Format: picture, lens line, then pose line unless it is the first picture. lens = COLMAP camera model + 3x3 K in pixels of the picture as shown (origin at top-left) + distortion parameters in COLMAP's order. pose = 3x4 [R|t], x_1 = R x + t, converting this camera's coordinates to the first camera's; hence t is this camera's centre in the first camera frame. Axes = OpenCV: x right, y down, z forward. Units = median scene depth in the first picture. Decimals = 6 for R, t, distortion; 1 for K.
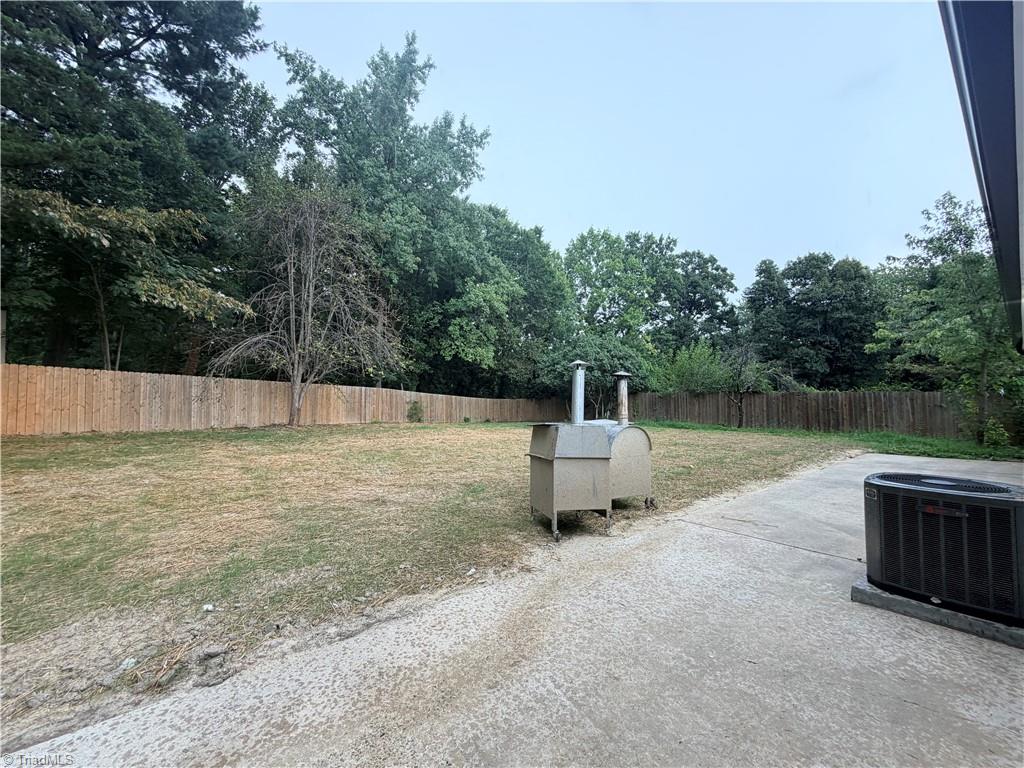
lens RADIAL K [[408.0, 0, 508.0], [0, 408.0, 384.3], [0, 0, 1]] dist [0.000374, -0.000402]
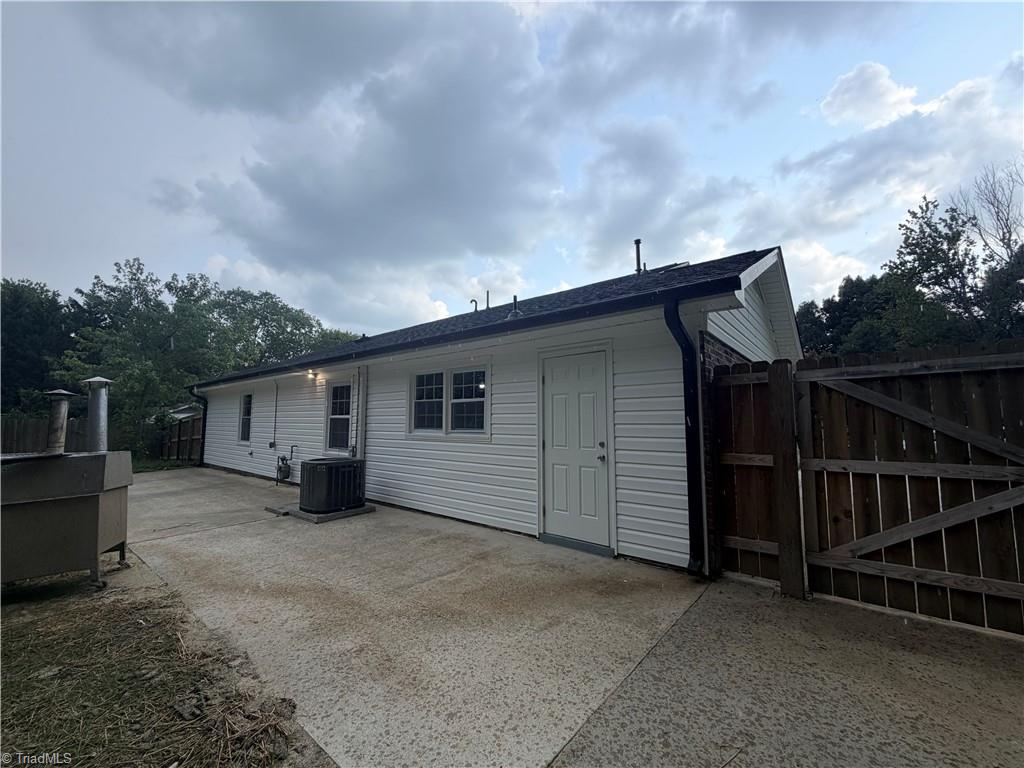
lens RADIAL K [[408.0, 0, 508.0], [0, 408.0, 384.3], [0, 0, 1]] dist [0.000374, -0.000402]
pose [[-0.203503, 0.094119, 0.974540, -0.905941], [-0.025394, 0.994526, -0.101352, 0.023651], [-0.978745, -0.045373, -0.199999, 0.353565]]
